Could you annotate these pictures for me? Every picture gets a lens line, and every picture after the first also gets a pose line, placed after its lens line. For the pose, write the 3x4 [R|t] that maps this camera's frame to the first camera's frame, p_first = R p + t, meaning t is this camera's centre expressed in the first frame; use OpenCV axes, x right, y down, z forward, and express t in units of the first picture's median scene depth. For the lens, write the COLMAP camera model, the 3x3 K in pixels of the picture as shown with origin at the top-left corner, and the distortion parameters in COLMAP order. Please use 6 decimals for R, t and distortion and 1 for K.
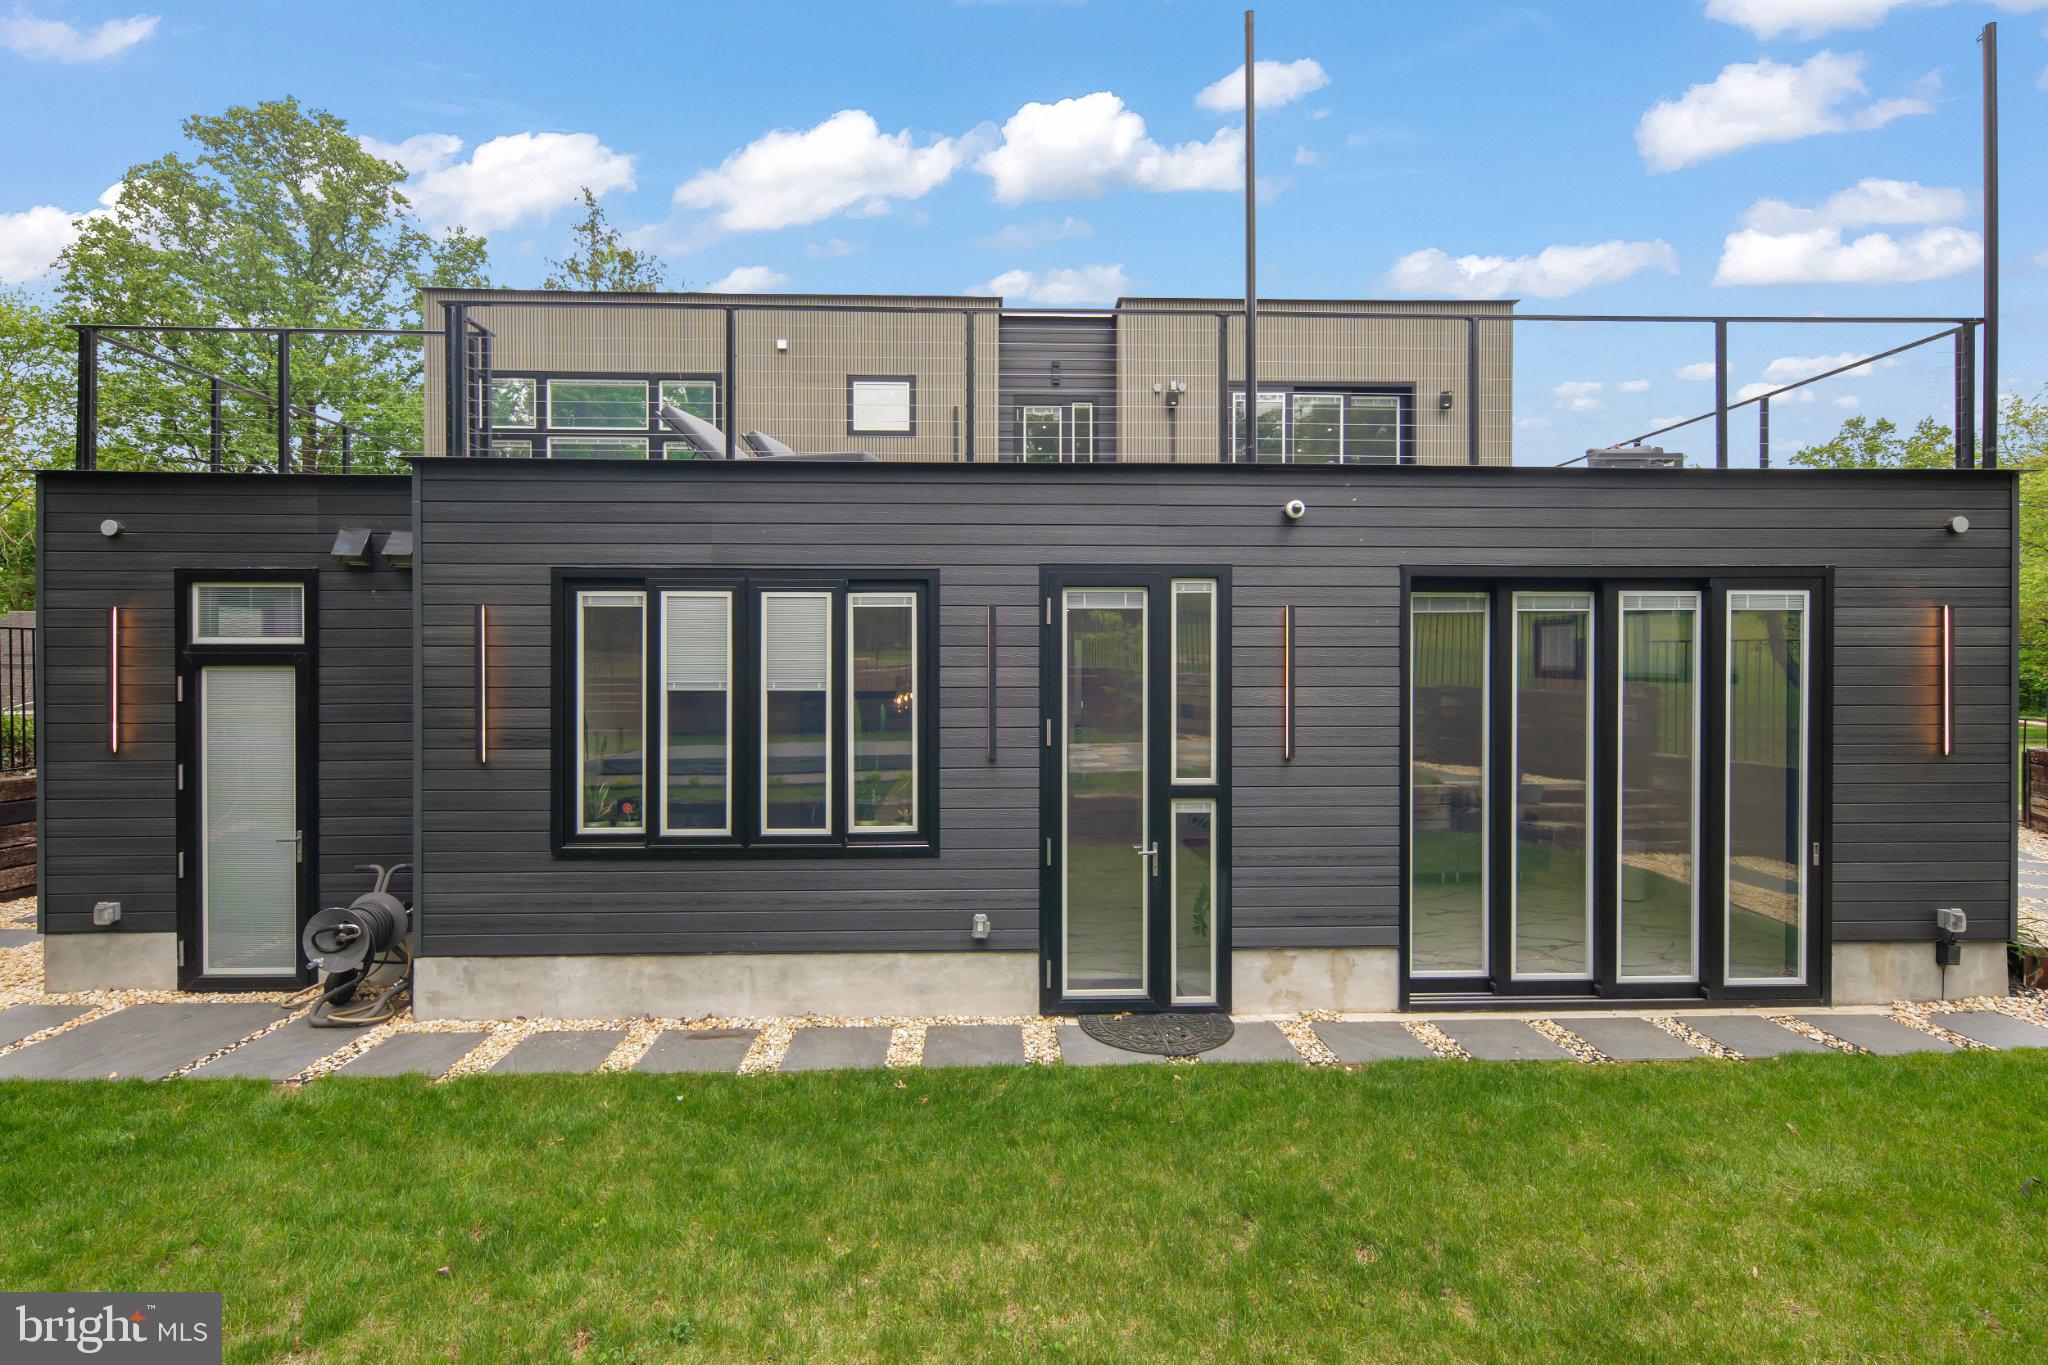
lens RADIAL K [[906.0, 0, 1012.6], [0, 906.0, 666.2], [0, 0, 1]] dist [0.002802, -0.000903]
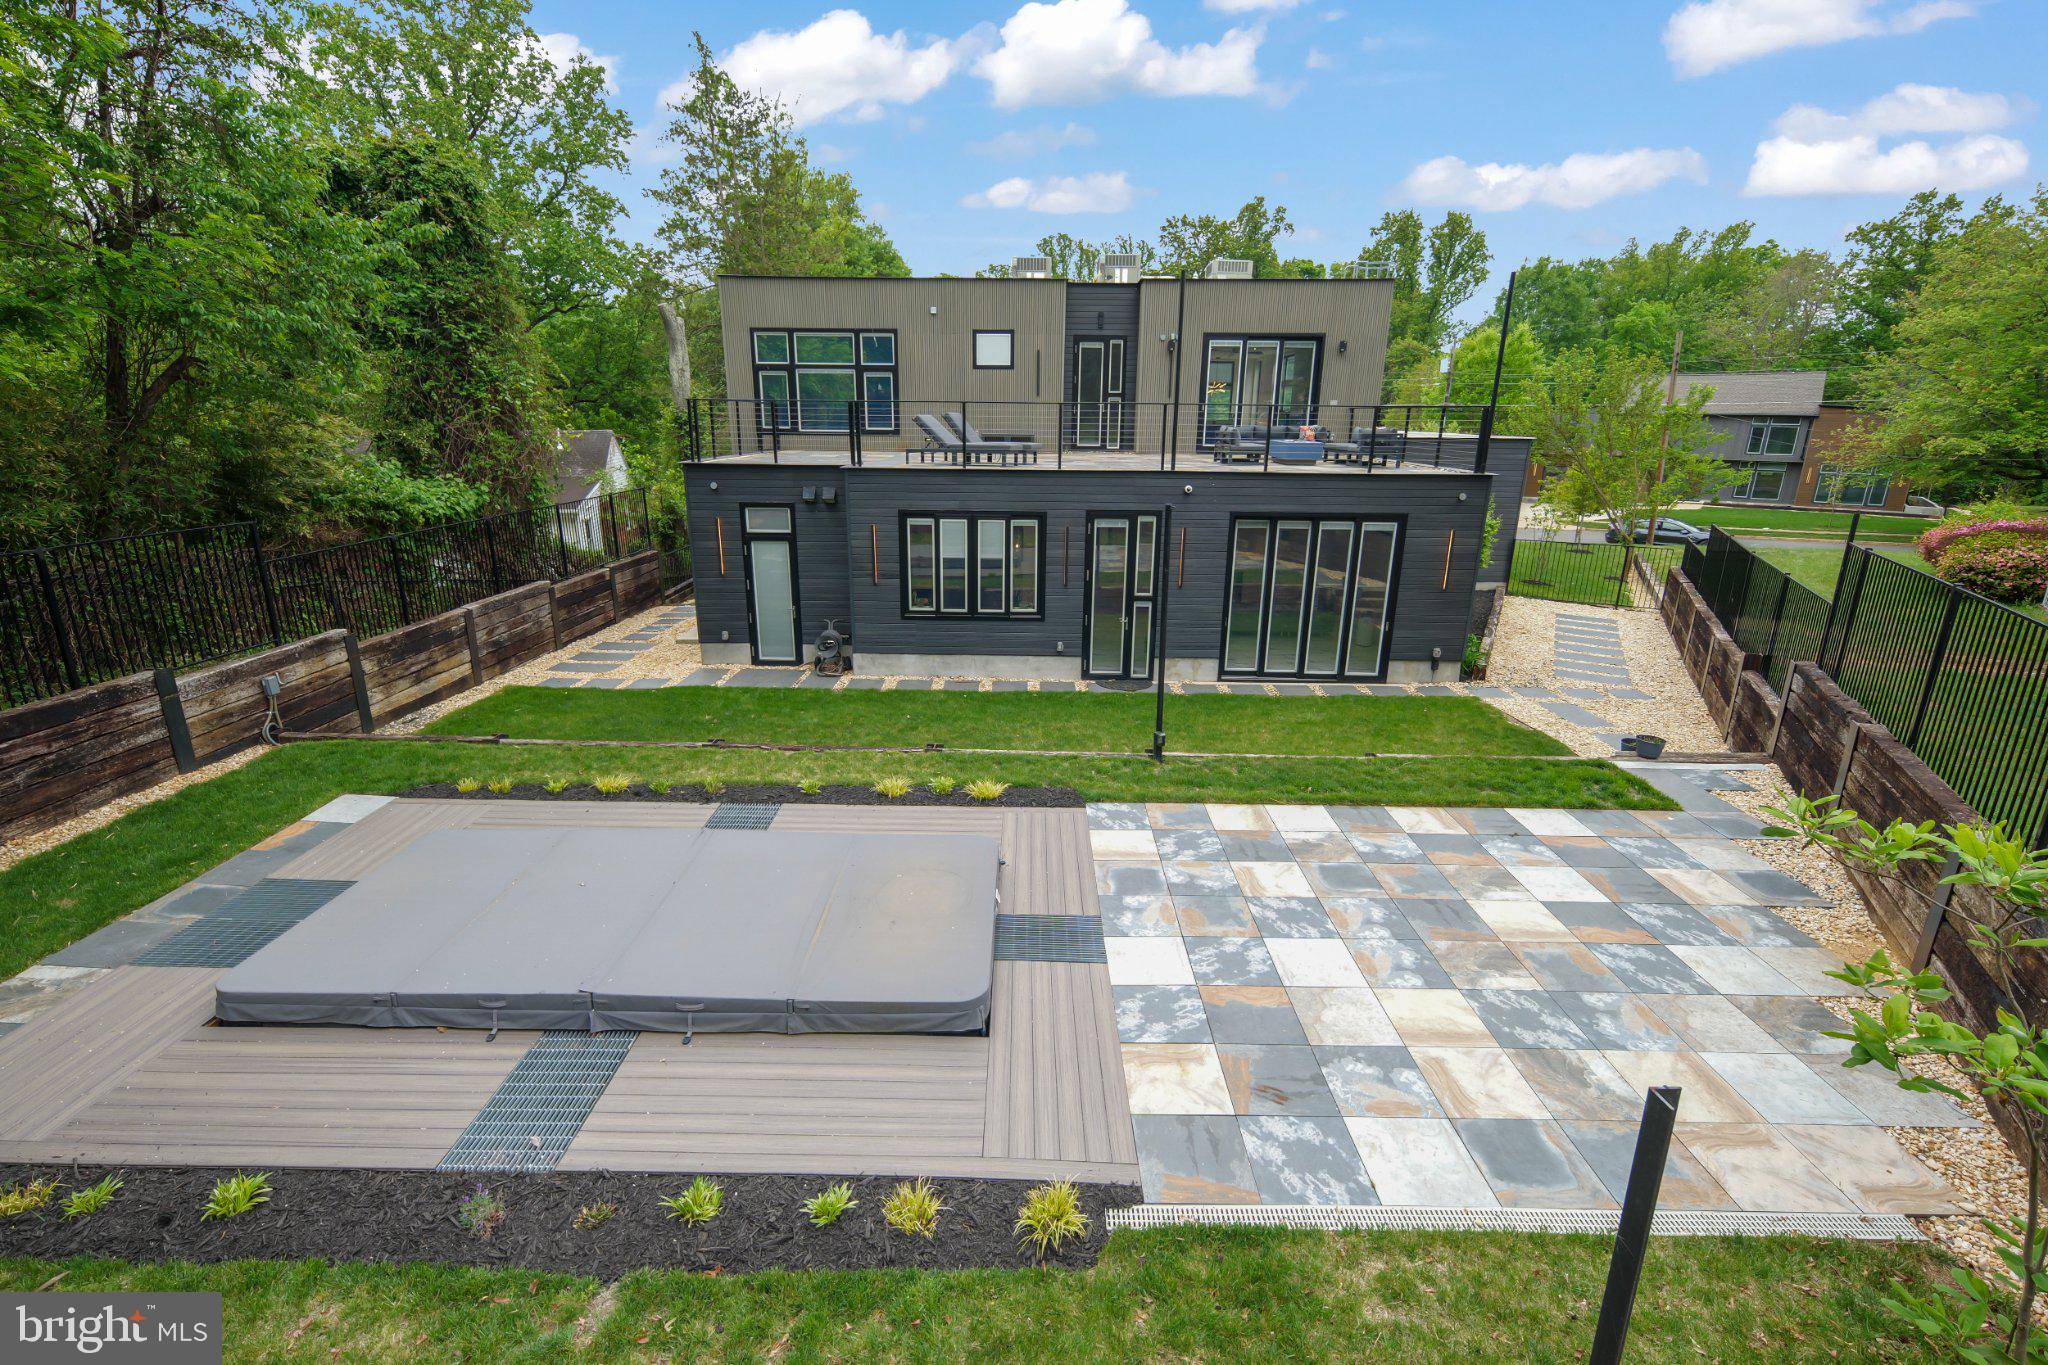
lens RADIAL K [[906.0, 0, 1012.6], [0, 906.0, 666.2], [0, 0, 1]] dist [0.002802, -0.000903]
pose [[0.998856, 0.021380, -0.042783, -0.058207], [-0.009235, 0.963906, 0.266081, -0.360908], [0.046927, -0.265381, 0.963001, -1.567455]]
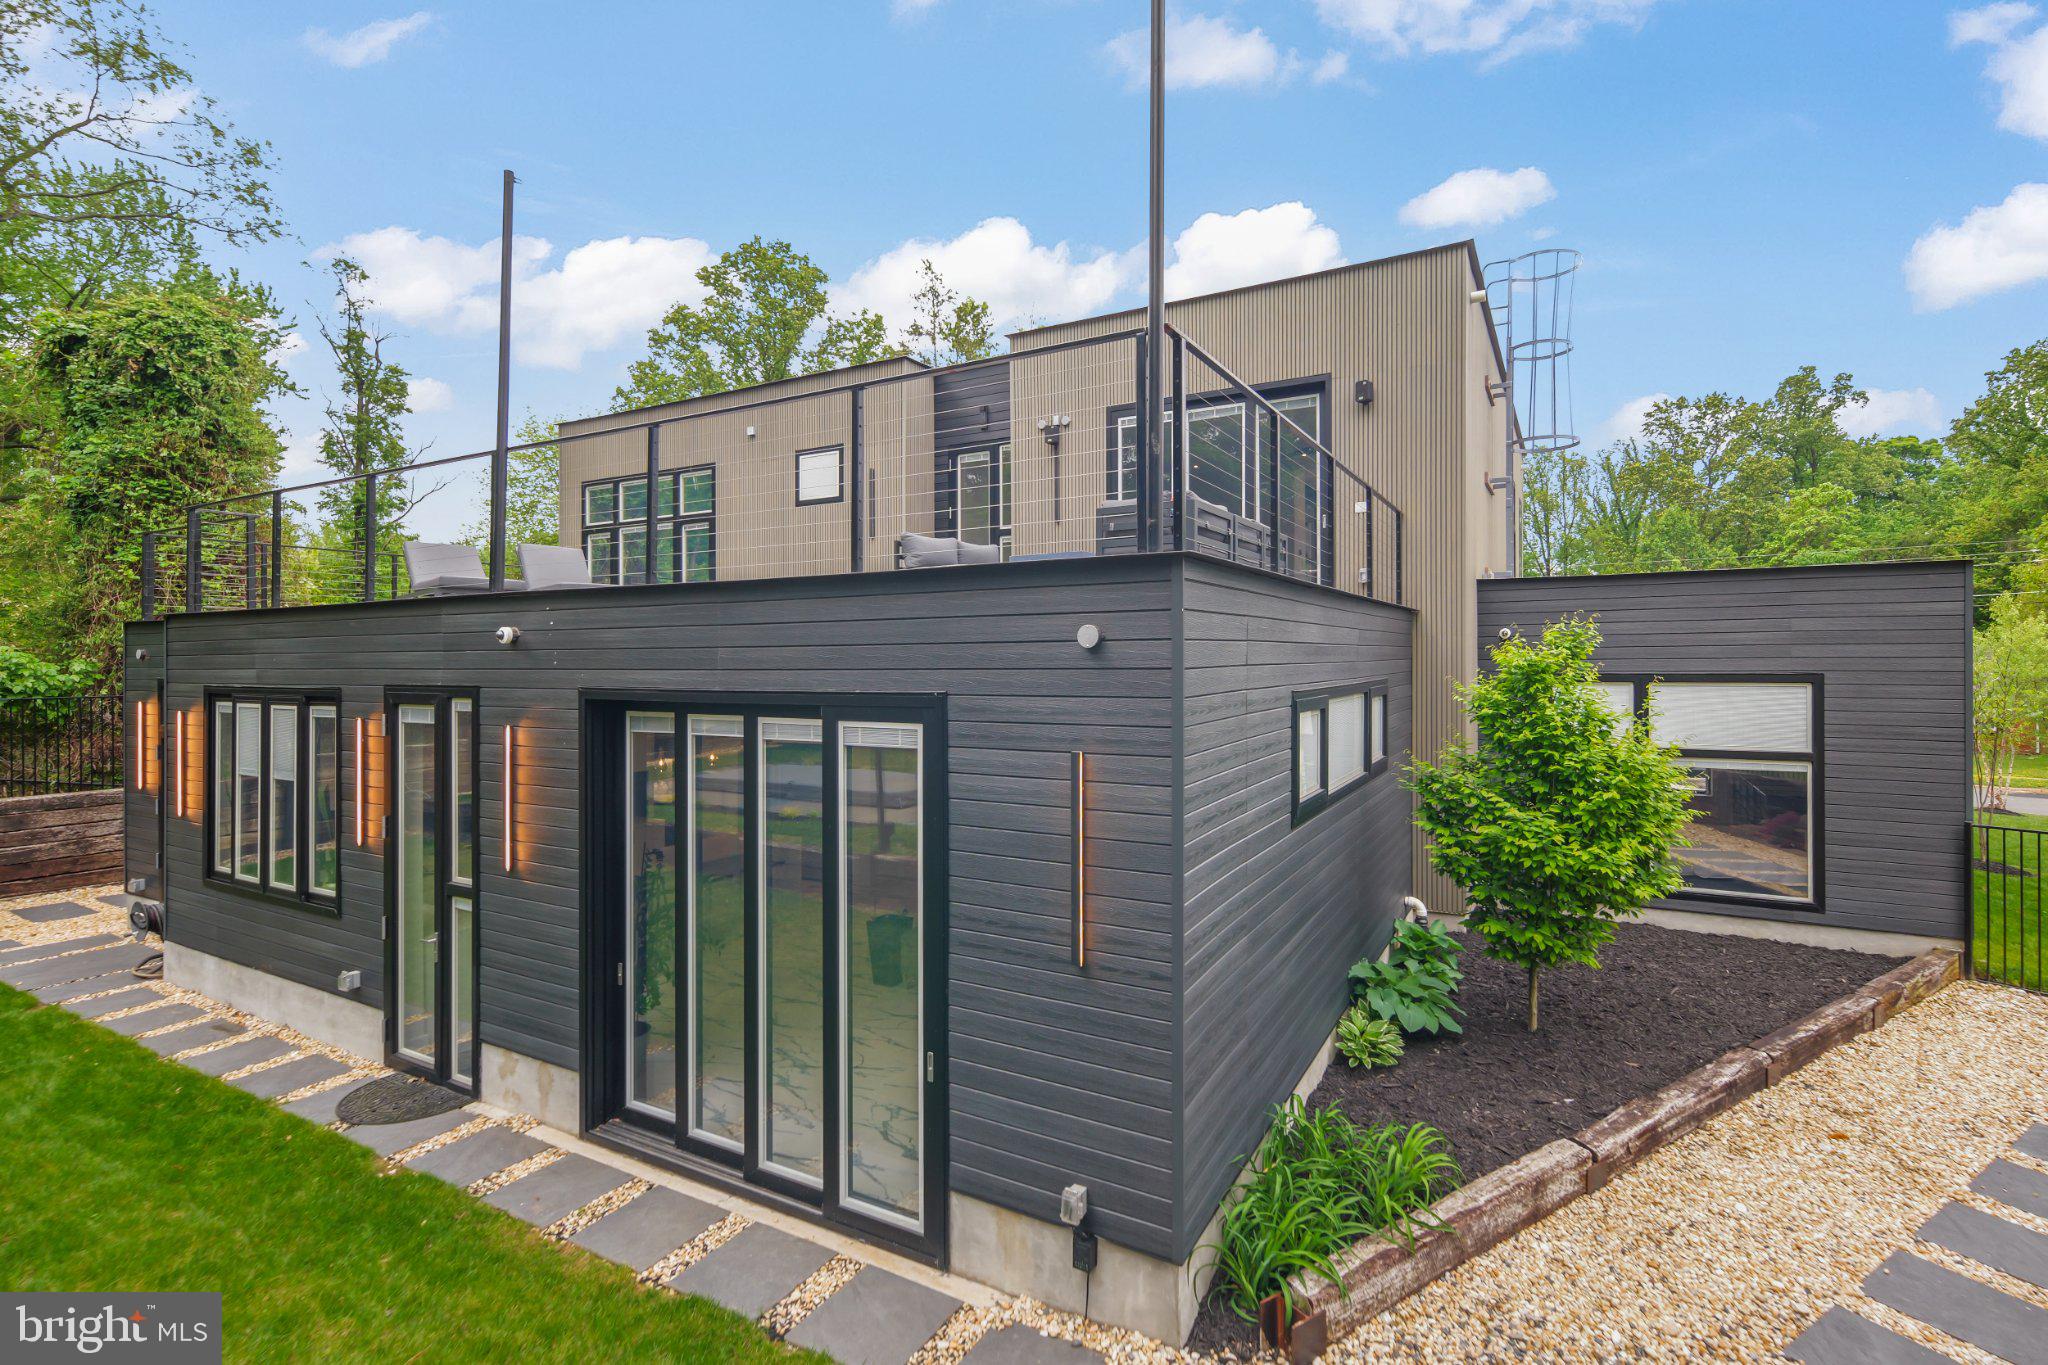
lens RADIAL K [[948.2, 0, 1057.5], [0, 948.2, 648.1], [0, 0, 1]] dist [0.000031, -0.000521]
pose [[0.862803, -0.010407, -0.505434, 1.414349], [0.004624, 0.999909, -0.012695, -0.139546], [0.505520, 0.008616, 0.862772, 0.365465]]
